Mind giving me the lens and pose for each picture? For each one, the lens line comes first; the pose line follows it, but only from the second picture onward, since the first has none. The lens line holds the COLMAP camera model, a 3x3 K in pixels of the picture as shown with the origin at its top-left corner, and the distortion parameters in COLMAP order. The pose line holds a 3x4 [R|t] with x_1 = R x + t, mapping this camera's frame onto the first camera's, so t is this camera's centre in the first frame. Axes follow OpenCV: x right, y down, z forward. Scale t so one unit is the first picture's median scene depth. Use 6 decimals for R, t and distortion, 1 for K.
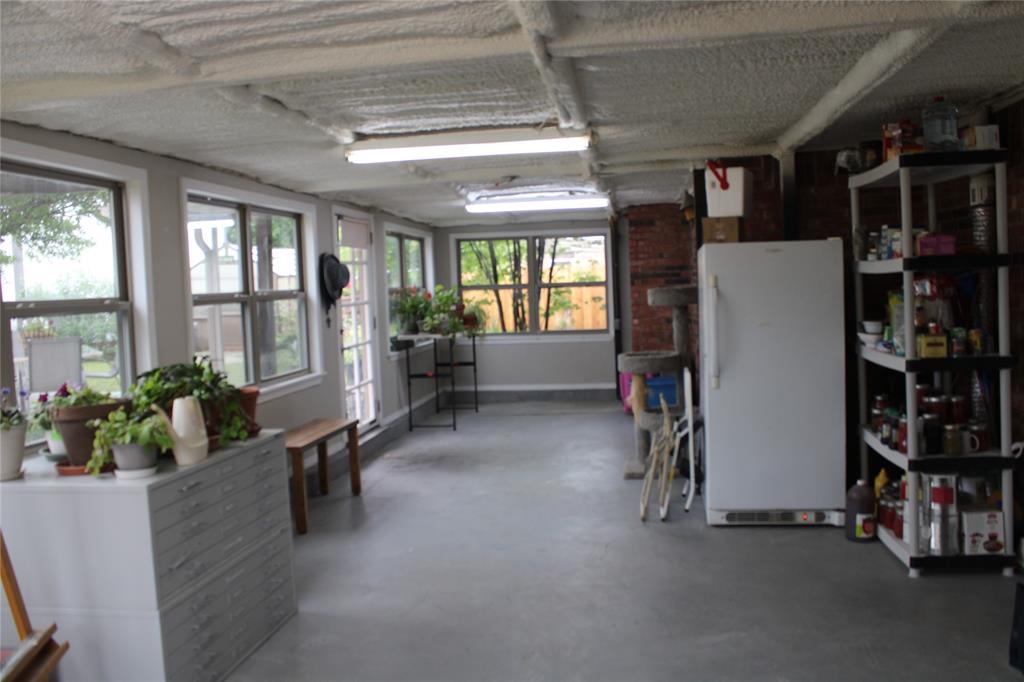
lens RADIAL K [[861.1, 0, 515.1], [0, 861.1, 336.5], [0, 0, 1]] dist [-0.168361, 0.160872]
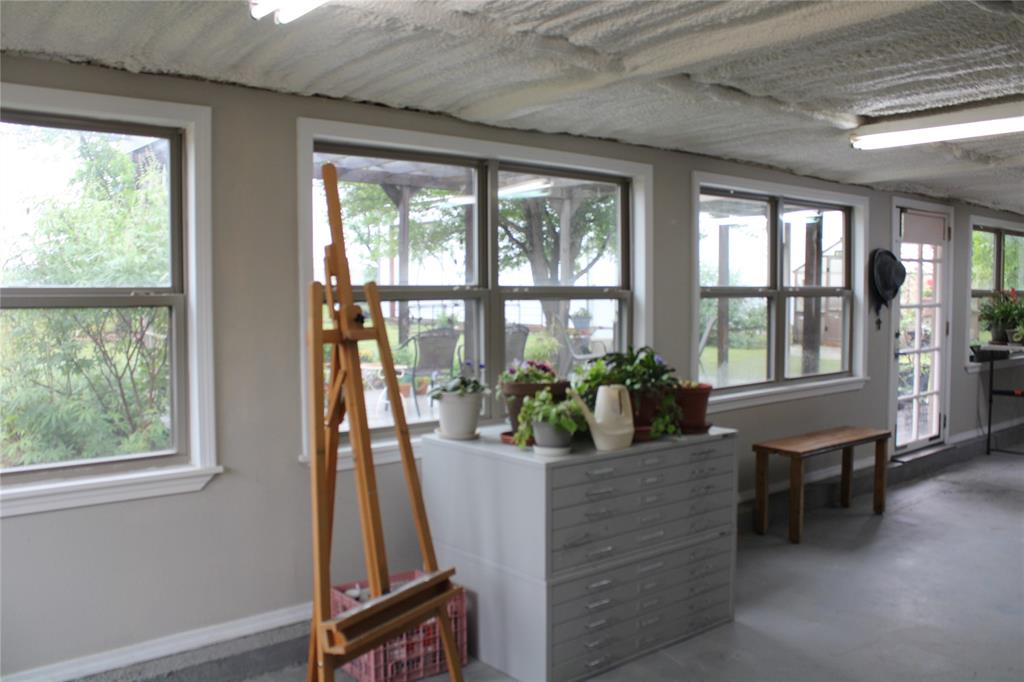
lens RADIAL K [[861.1, 0, 515.1], [0, 861.1, 336.5], [0, 0, 1]] dist [-0.168361, 0.160872]
pose [[0.741418, 0.073151, -0.667045, 0.157057], [-0.068385, 0.997102, 0.033338, -0.010325], [0.667550, 0.020899, 0.744272, 0.100450]]
